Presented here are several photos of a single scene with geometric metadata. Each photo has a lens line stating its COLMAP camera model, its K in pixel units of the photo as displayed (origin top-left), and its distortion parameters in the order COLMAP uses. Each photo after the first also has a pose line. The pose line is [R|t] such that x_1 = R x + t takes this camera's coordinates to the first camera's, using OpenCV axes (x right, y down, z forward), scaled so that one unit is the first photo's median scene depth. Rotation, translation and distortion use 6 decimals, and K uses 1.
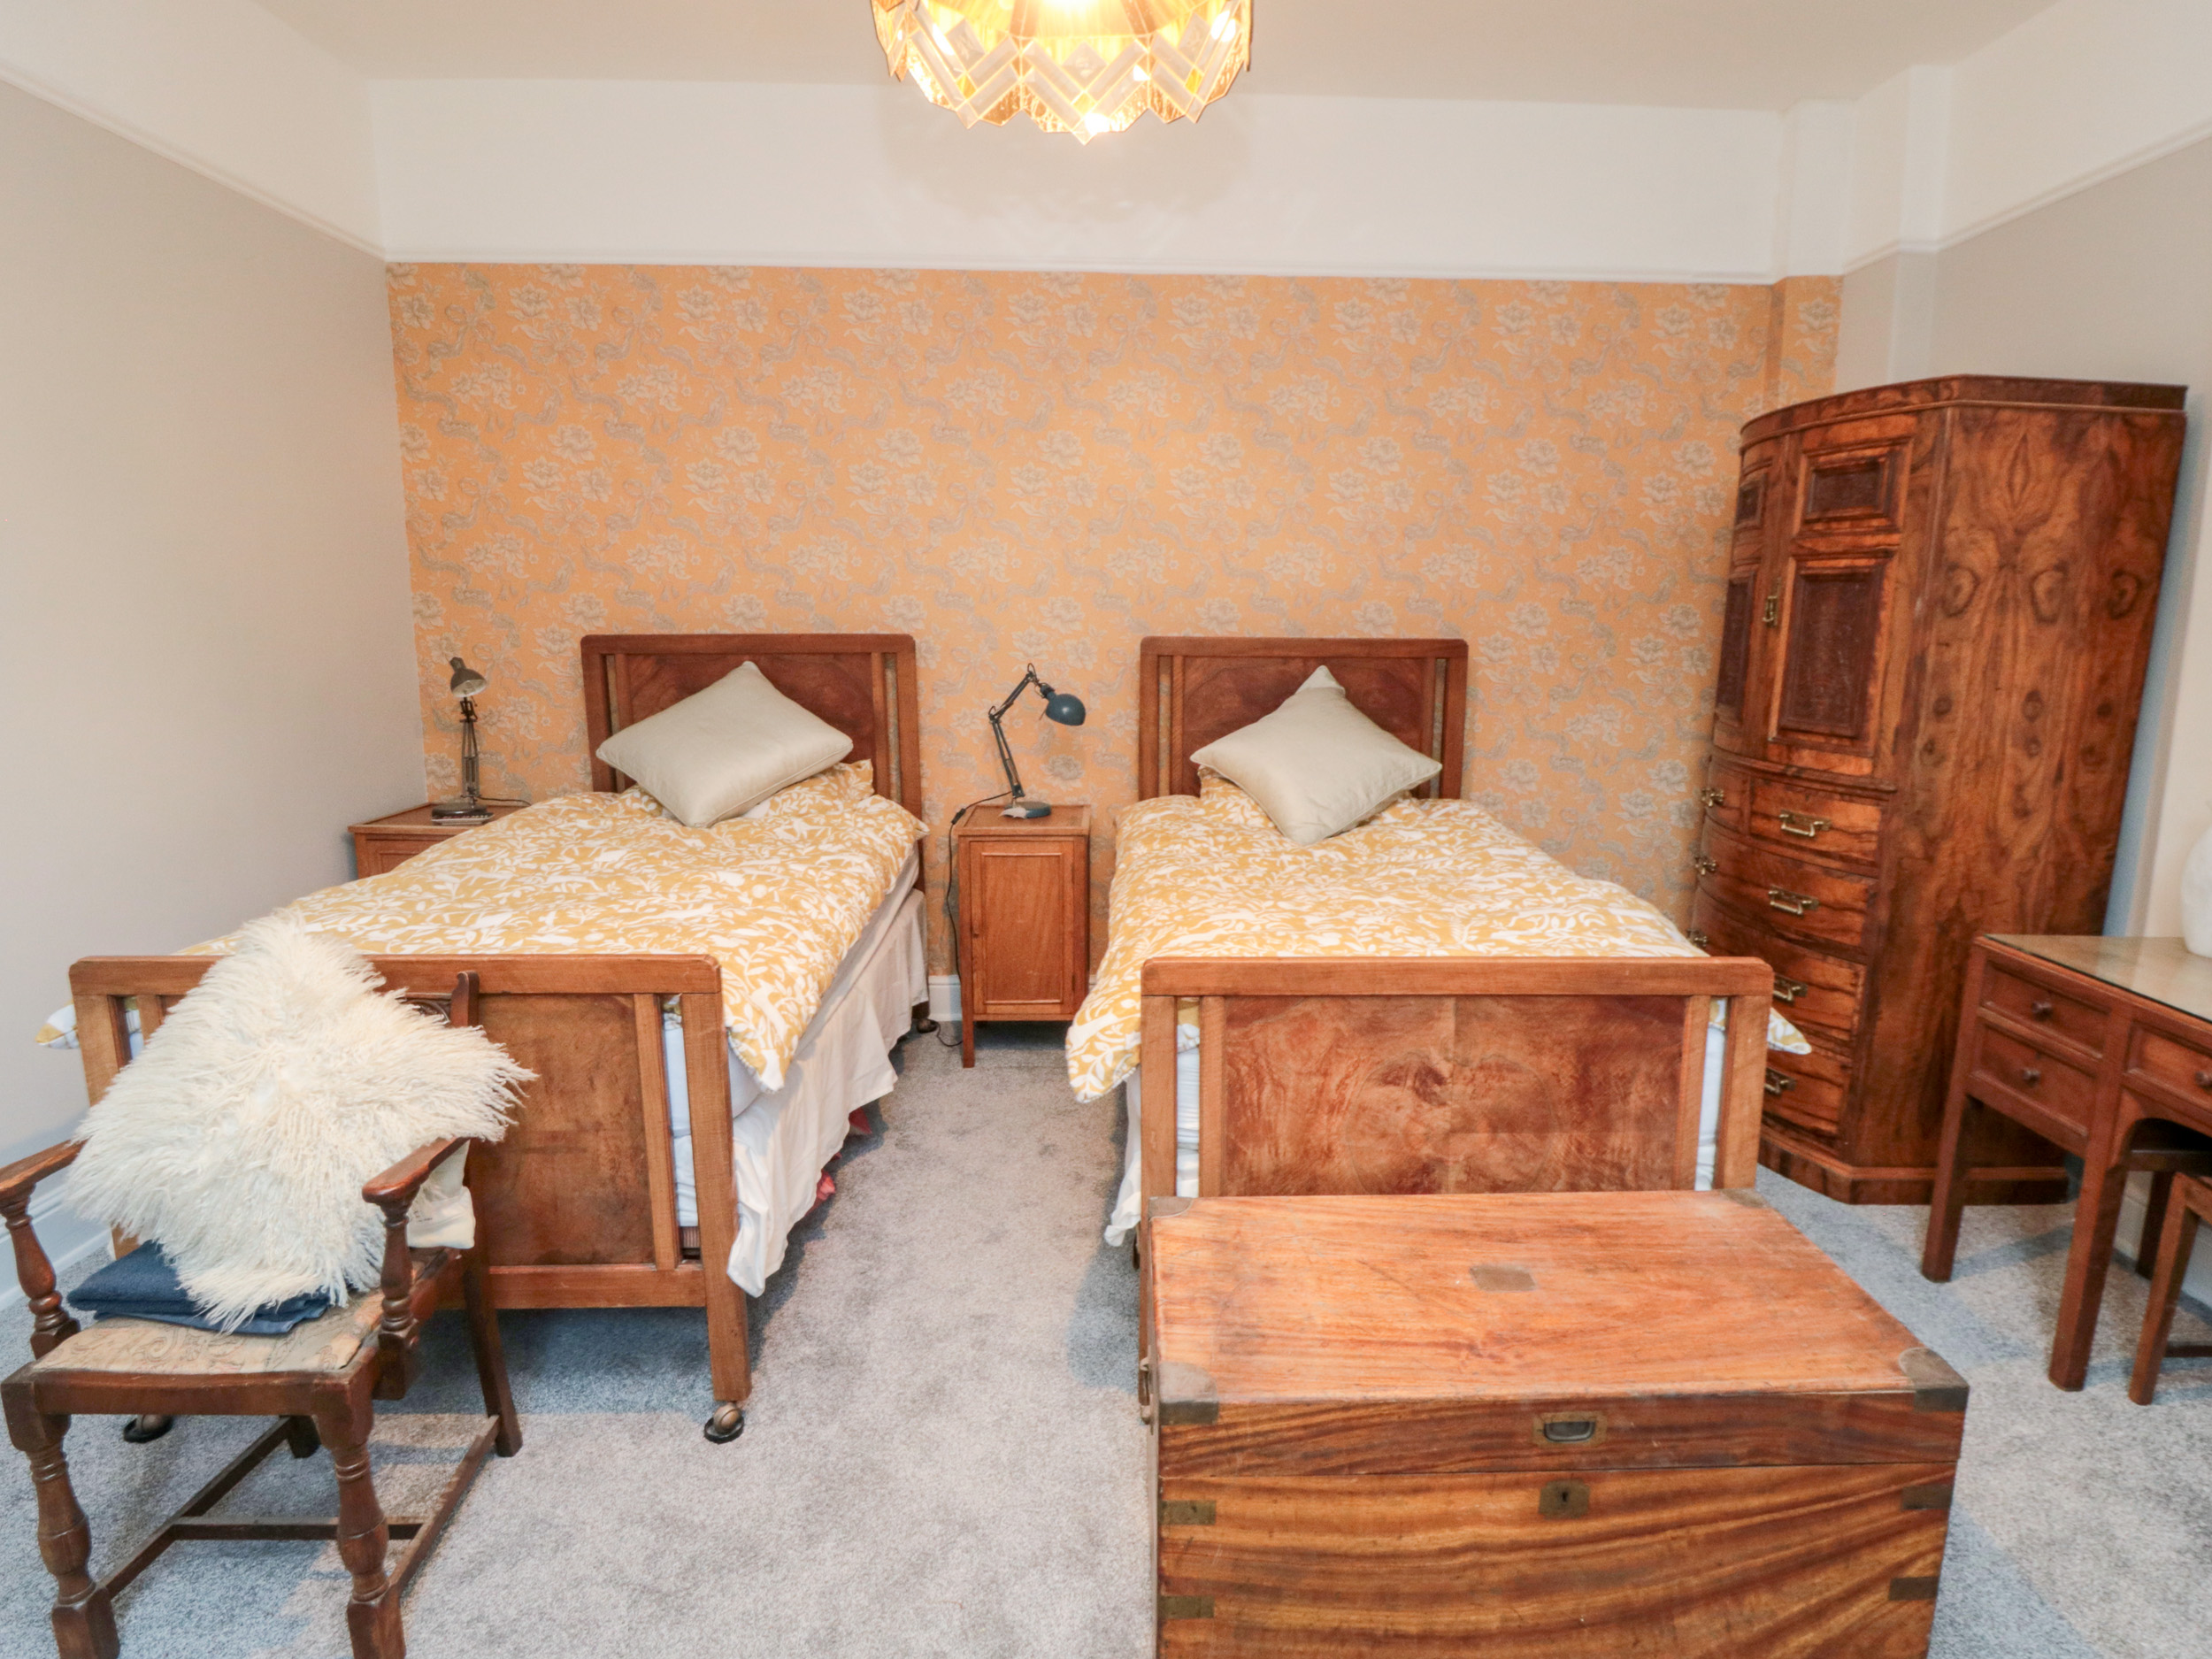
lens RADIAL K [[1157.1, 0, 1178.1], [0, 1157.1, 830.3], [0, 0, 1]] dist [0.001711, -0.014363]
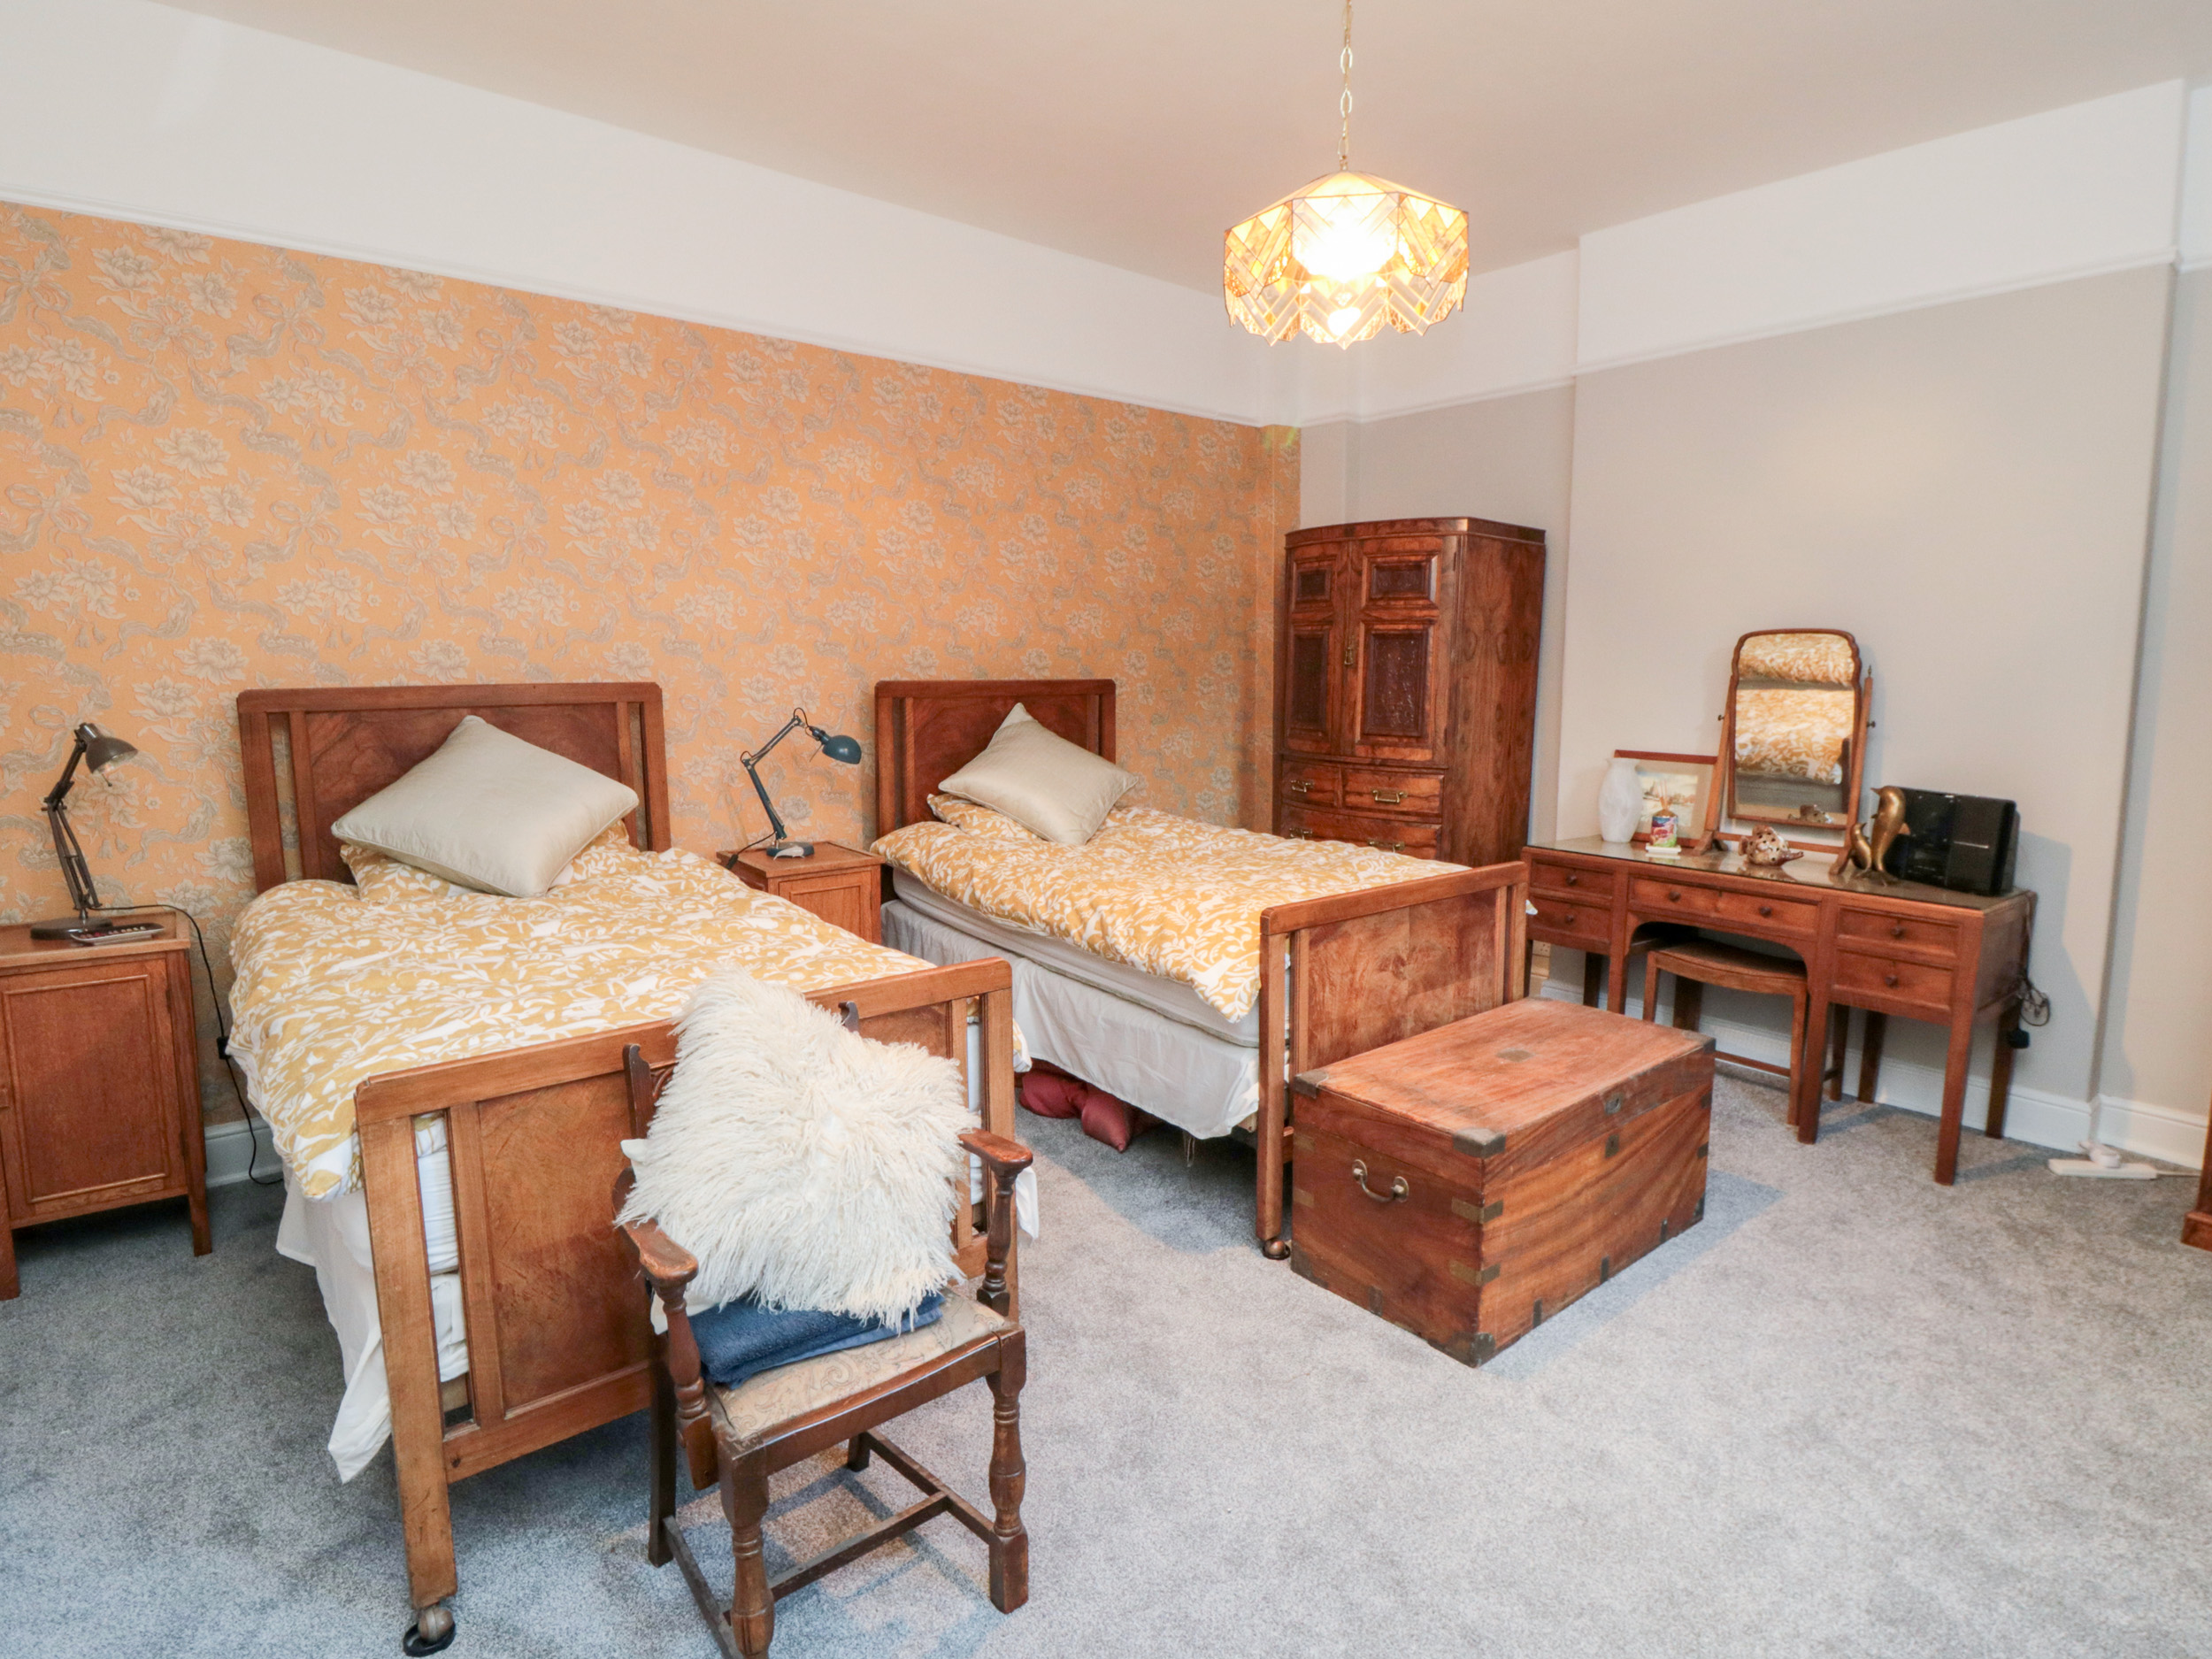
lens RADIAL K [[1203.1, 0, 1105.7], [0, 1203.1, 835.7], [0, 0, 1]] dist [-0.000624, -0.017184]
pose [[0.781621, -0.094347, 0.616577, -0.717740], [0.116018, 0.993235, 0.004909, -0.003915], [-0.612869, 0.067697, 0.787280, -0.018320]]
